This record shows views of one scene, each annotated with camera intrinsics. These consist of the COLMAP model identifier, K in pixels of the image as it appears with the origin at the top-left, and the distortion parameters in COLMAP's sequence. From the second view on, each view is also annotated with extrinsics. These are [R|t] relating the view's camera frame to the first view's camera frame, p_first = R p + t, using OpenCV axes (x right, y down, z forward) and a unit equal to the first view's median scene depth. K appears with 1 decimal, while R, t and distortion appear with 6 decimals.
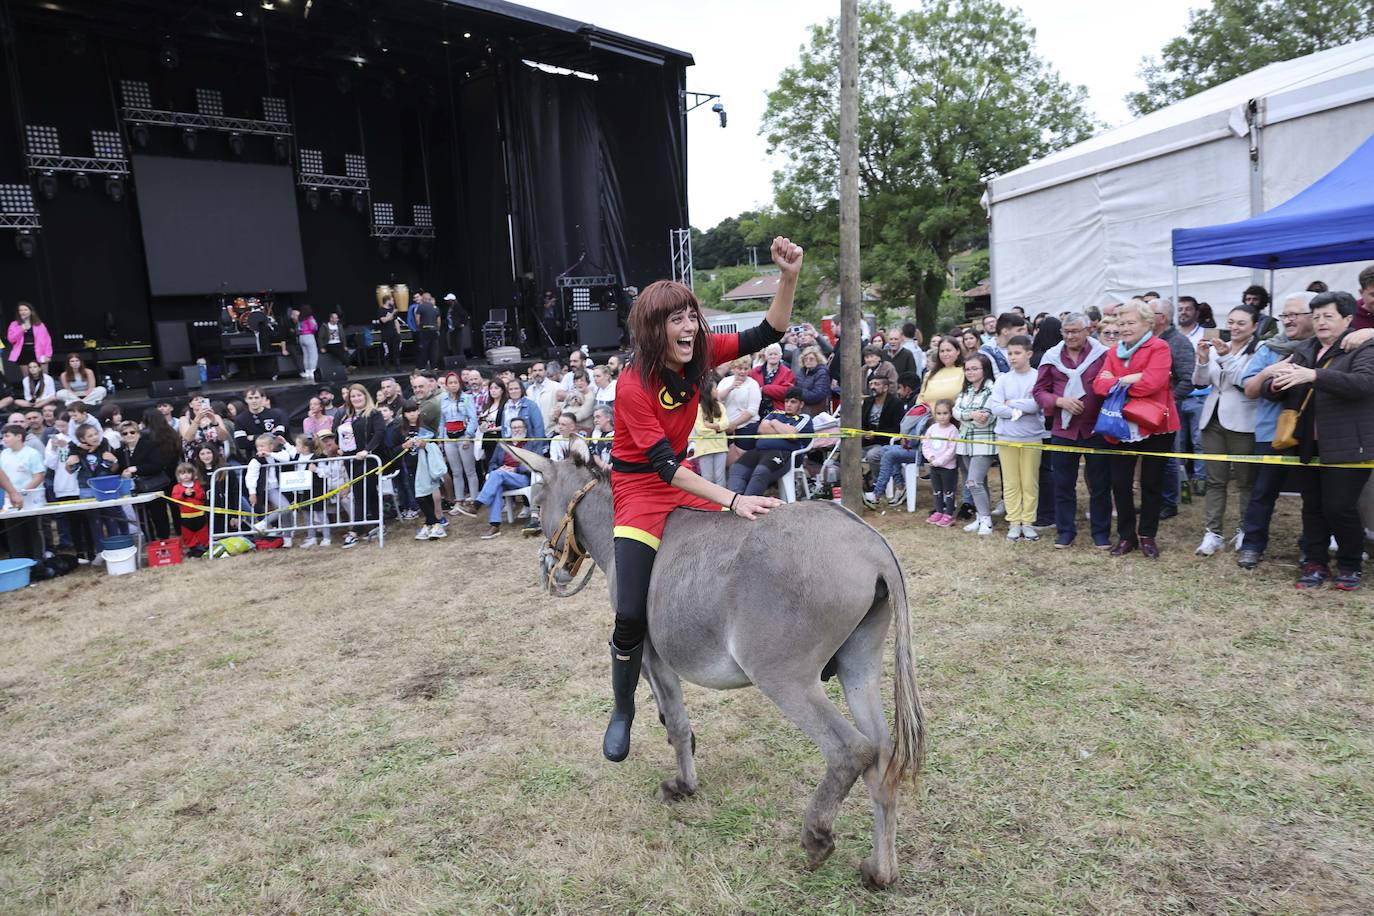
lens RADIAL K [[941.8, 0, 681.7], [0, 941.8, 455.0], [0, 0, 1]] dist [-0.004715, 0.003198]
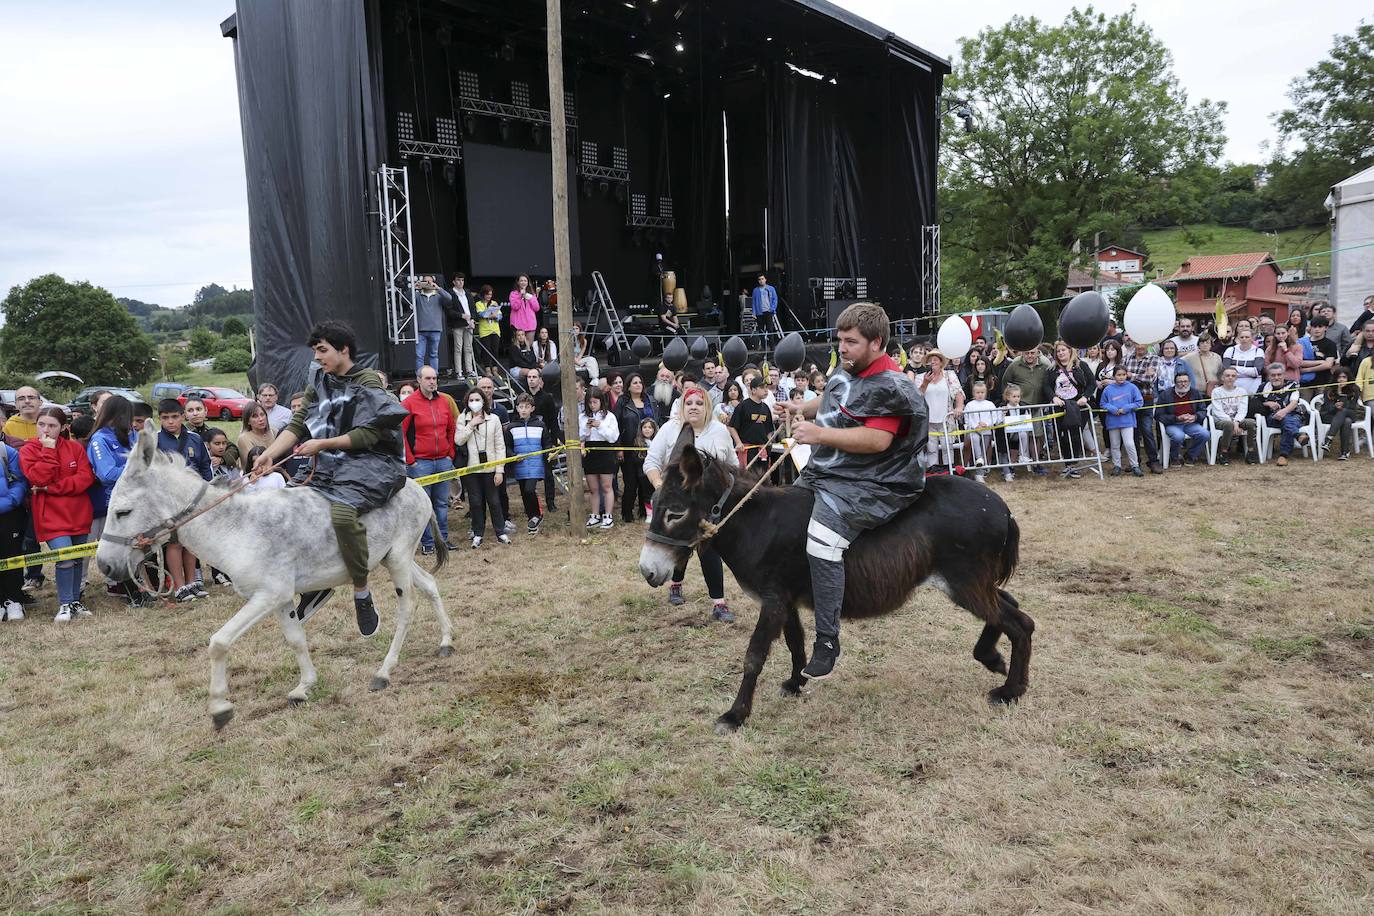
lens RADIAL K [[941.8, 0, 662.0], [0, 941.8, 462.3], [0, 0, 1]] dist [-0.004715, 0.003198]
pose [[0.998741, 0.011317, 0.048860, -0.352634], [-0.011447, 0.999932, 0.002376, 0.030670], [-0.048830, -0.002932, 0.998803, -0.057670]]
